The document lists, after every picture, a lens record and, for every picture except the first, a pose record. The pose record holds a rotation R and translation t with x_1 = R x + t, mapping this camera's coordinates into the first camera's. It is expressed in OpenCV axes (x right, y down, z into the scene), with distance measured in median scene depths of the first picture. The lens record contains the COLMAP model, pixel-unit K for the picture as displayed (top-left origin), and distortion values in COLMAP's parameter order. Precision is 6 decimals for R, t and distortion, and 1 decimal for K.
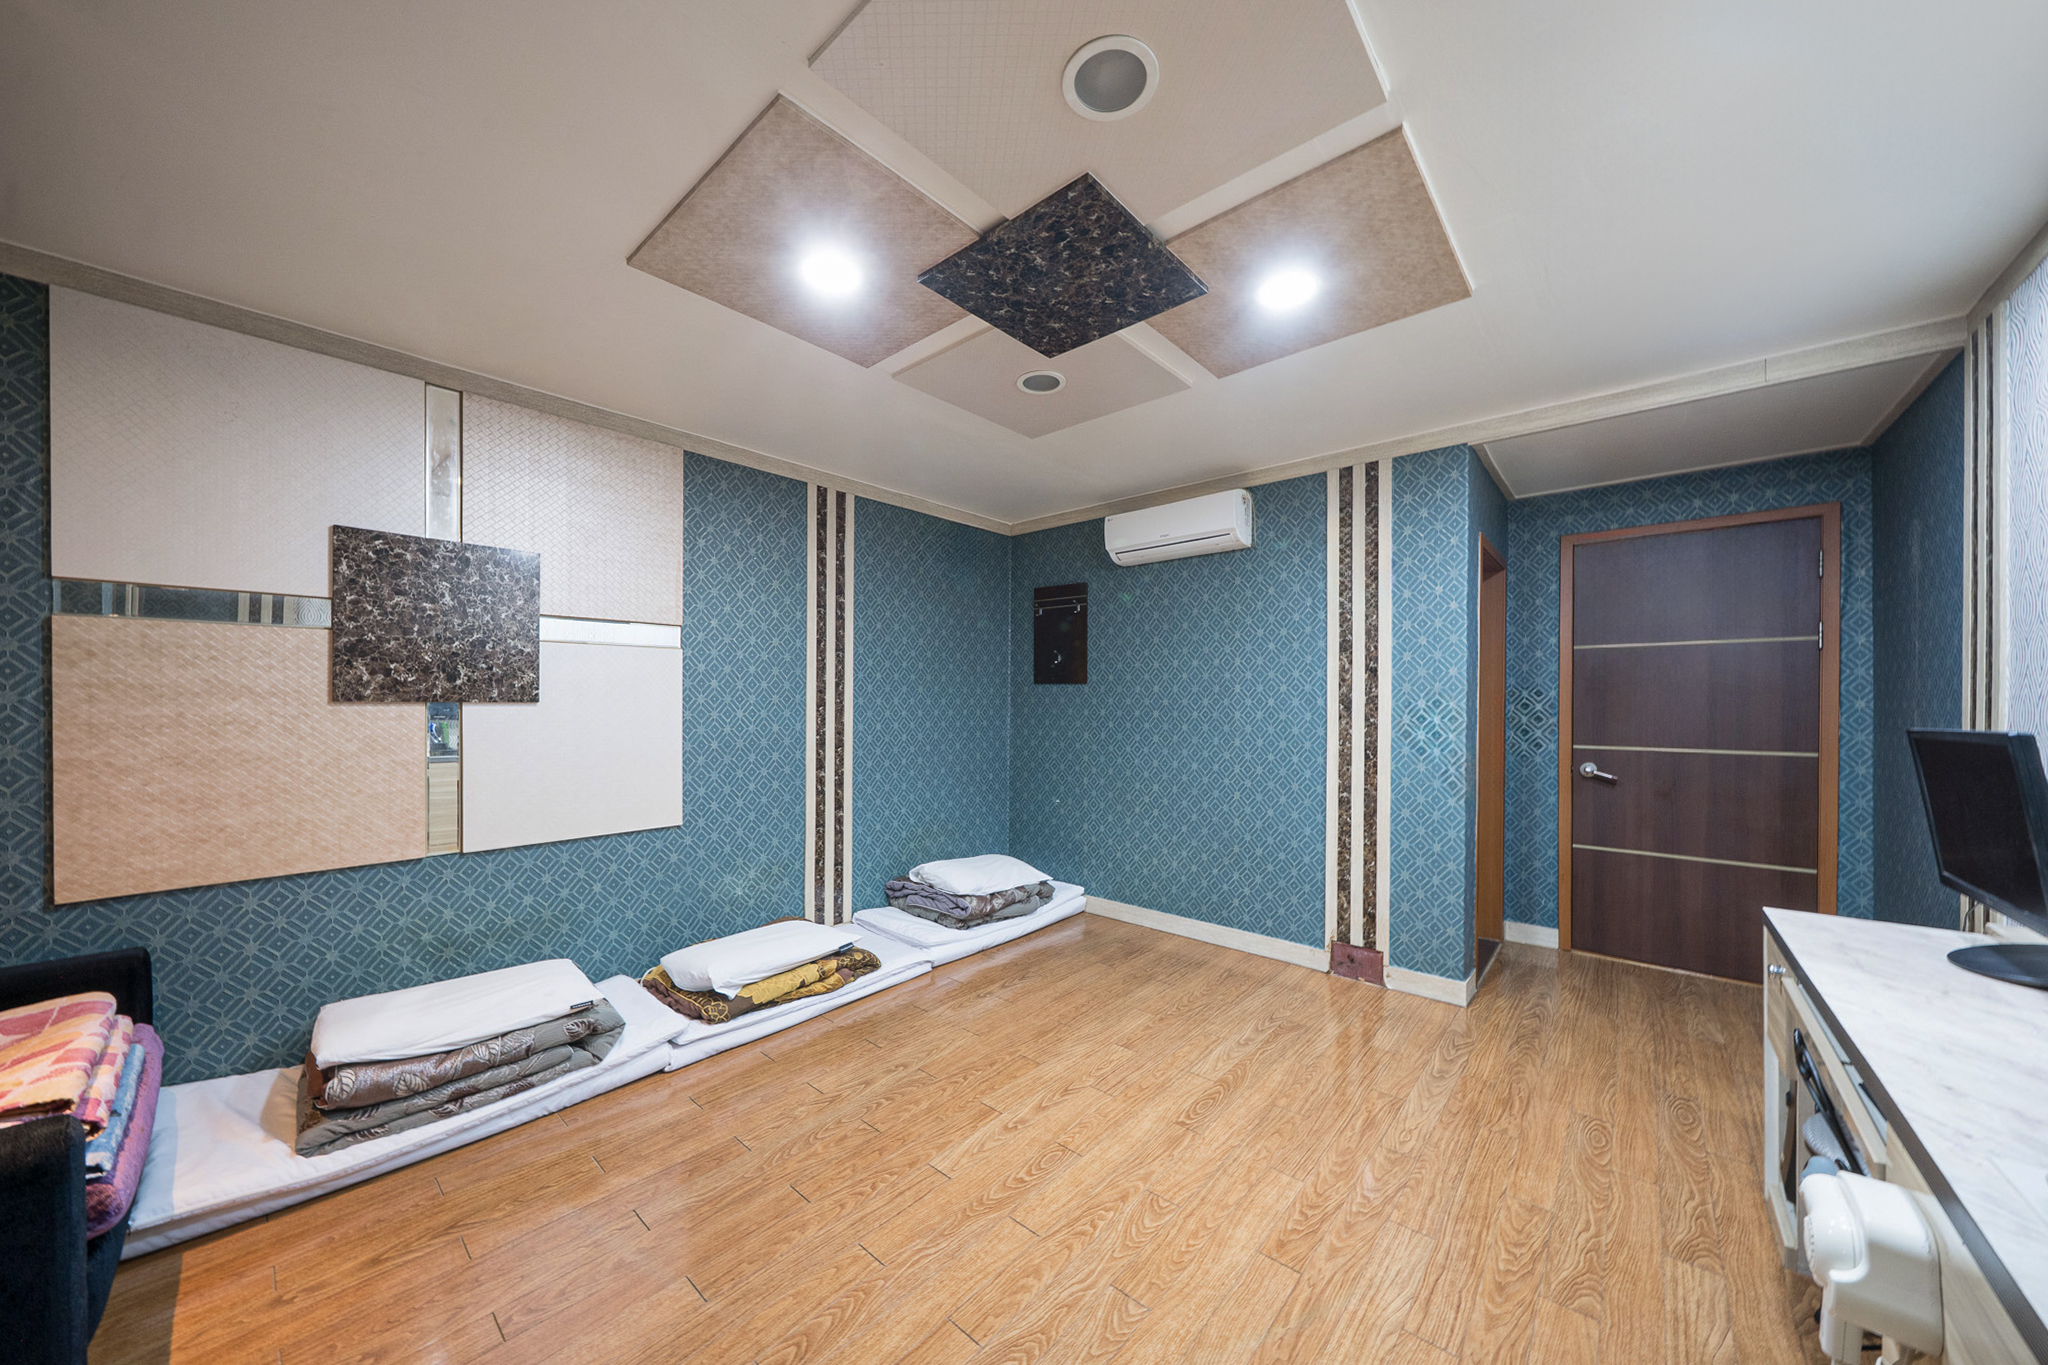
lens RADIAL K [[701.9, 0, 1024.2], [0, 701.9, 703.1], [0, 0, 1]] dist [-0.005545, -0.000013]
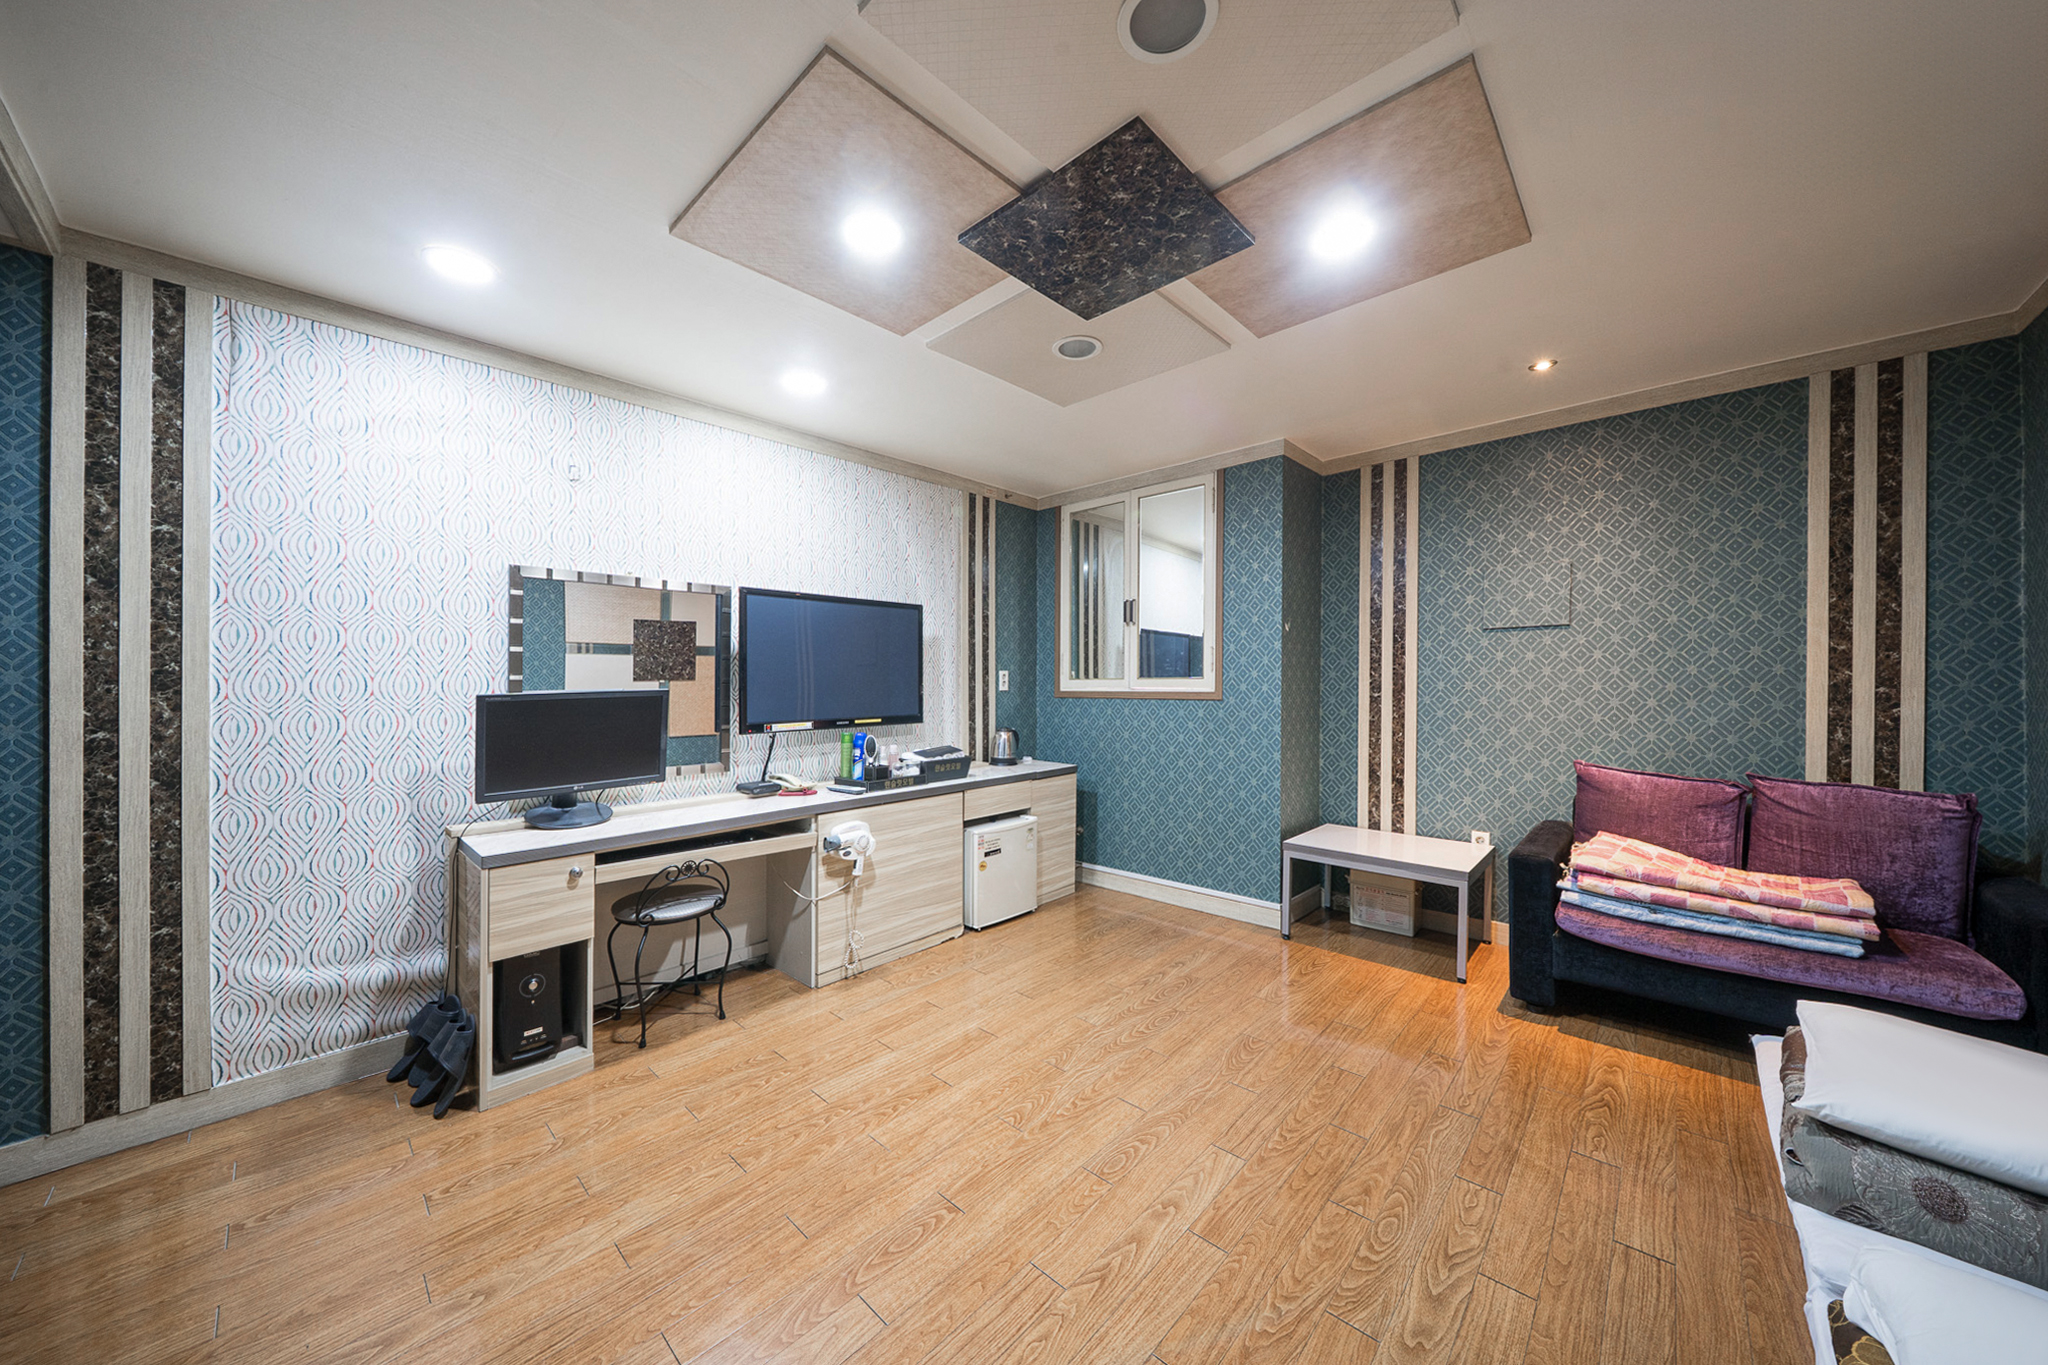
lens RADIAL K [[701.9, 0, 1011.6], [0, 701.9, 678.1], [0, 0, 1]] dist [-0.005545, -0.000013]
pose [[-0.999041, 0.005901, 0.043396, 0.100332], [0.005775, 0.999979, -0.003032, 0.008078], [-0.043413, -0.002778, -0.999053, 1.474897]]
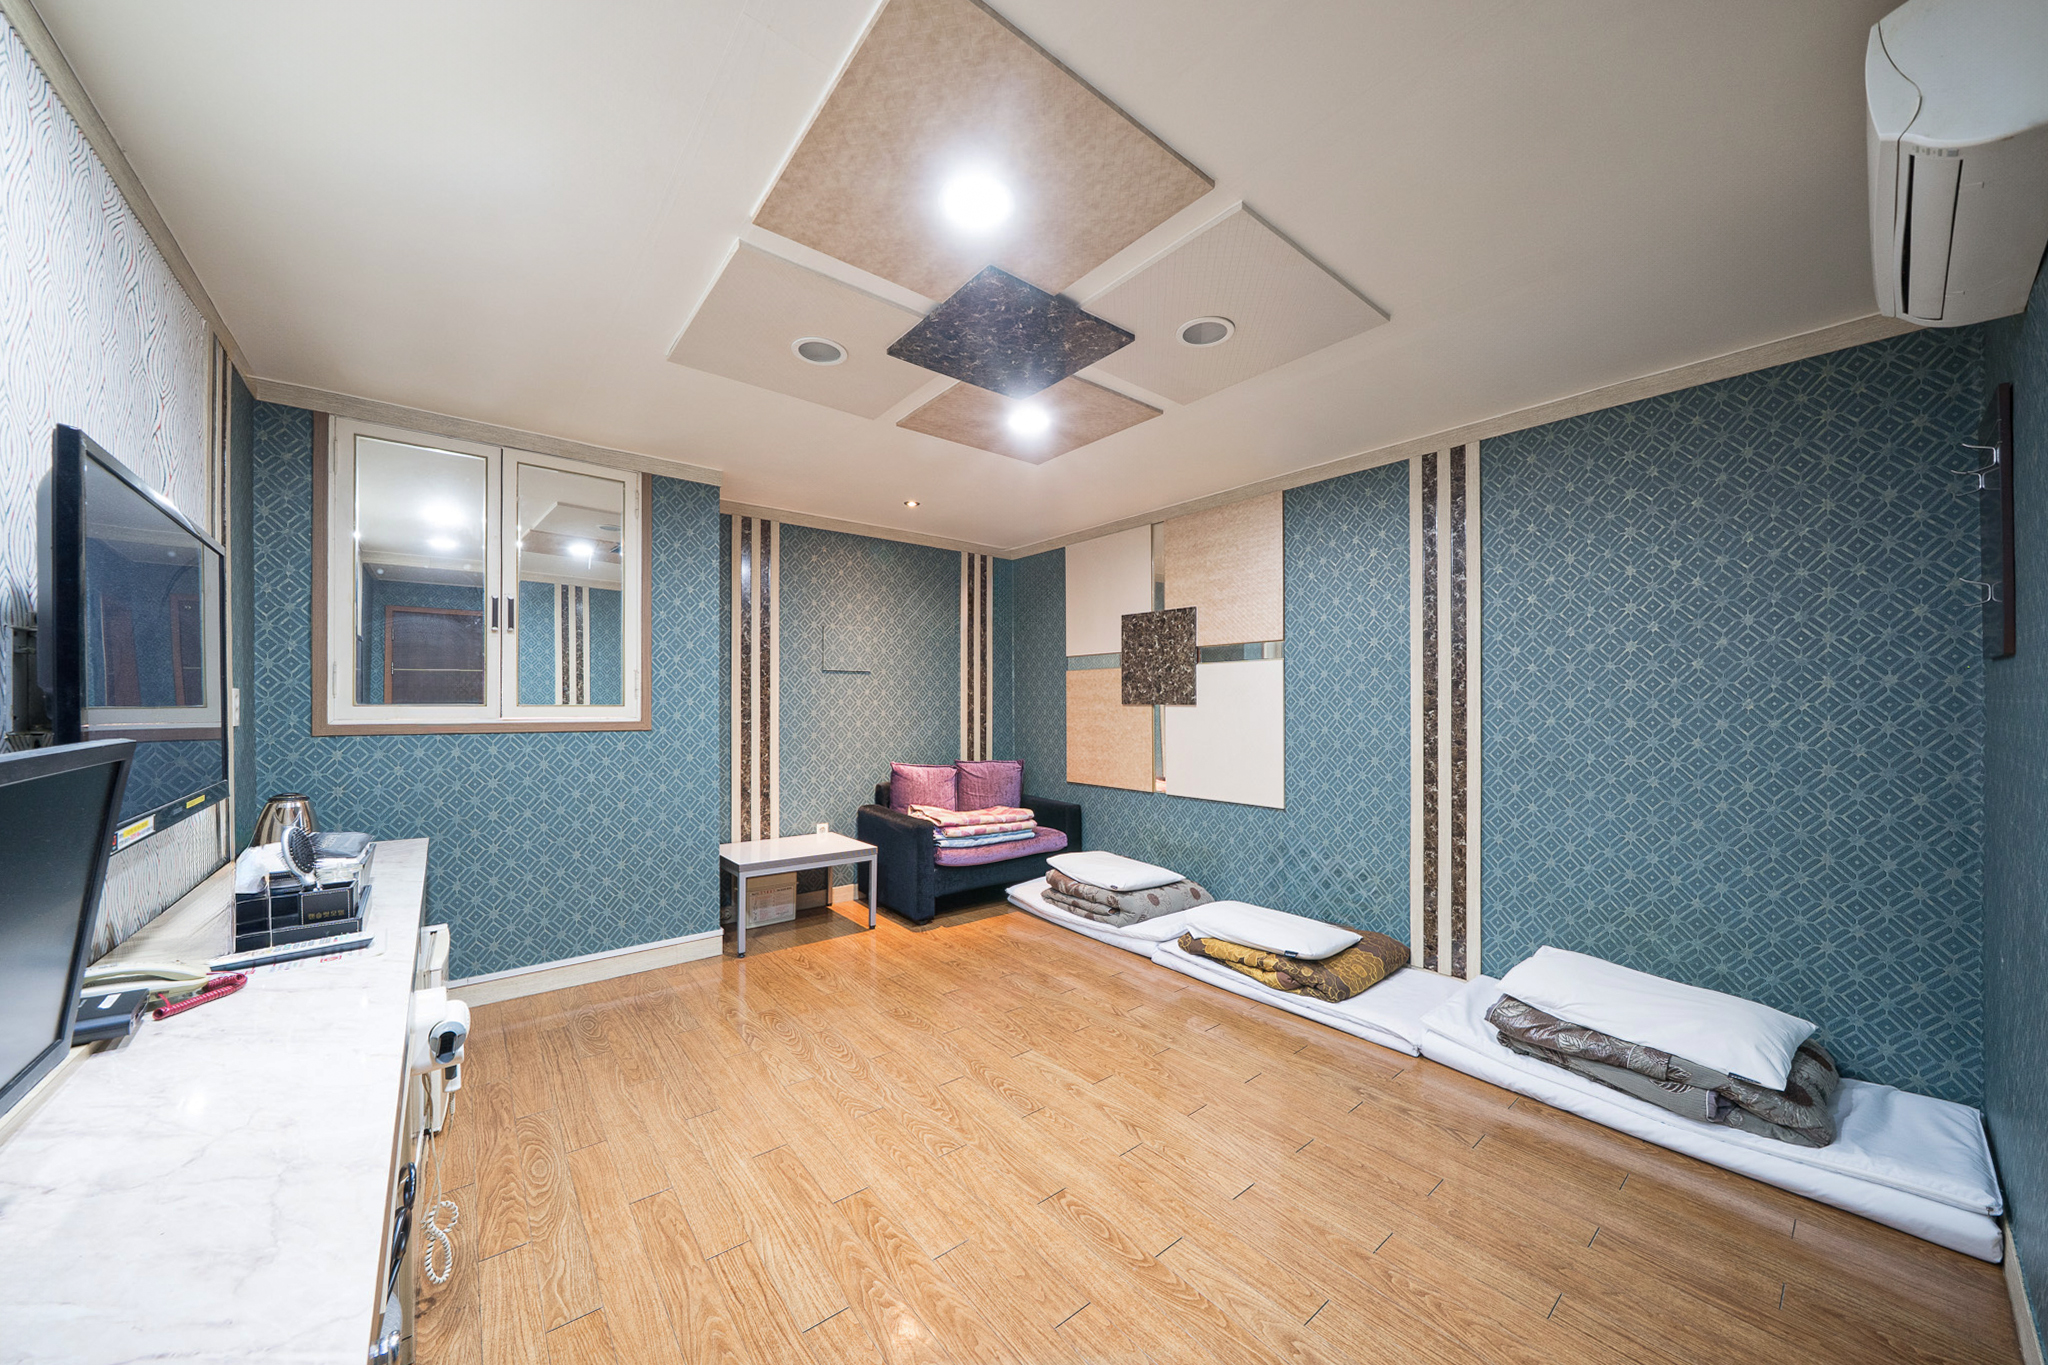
lens RADIAL K [[701.9, 0, 1013.7], [0, 701.9, 703.3], [0, 0, 1]] dist [-0.005545, -0.000013]
pose [[-0.176392, -0.003949, -0.984312, 0.893717], [-0.004513, 0.999985, -0.003204, 0.002694], [0.984310, 0.003877, -0.176407, 0.904513]]
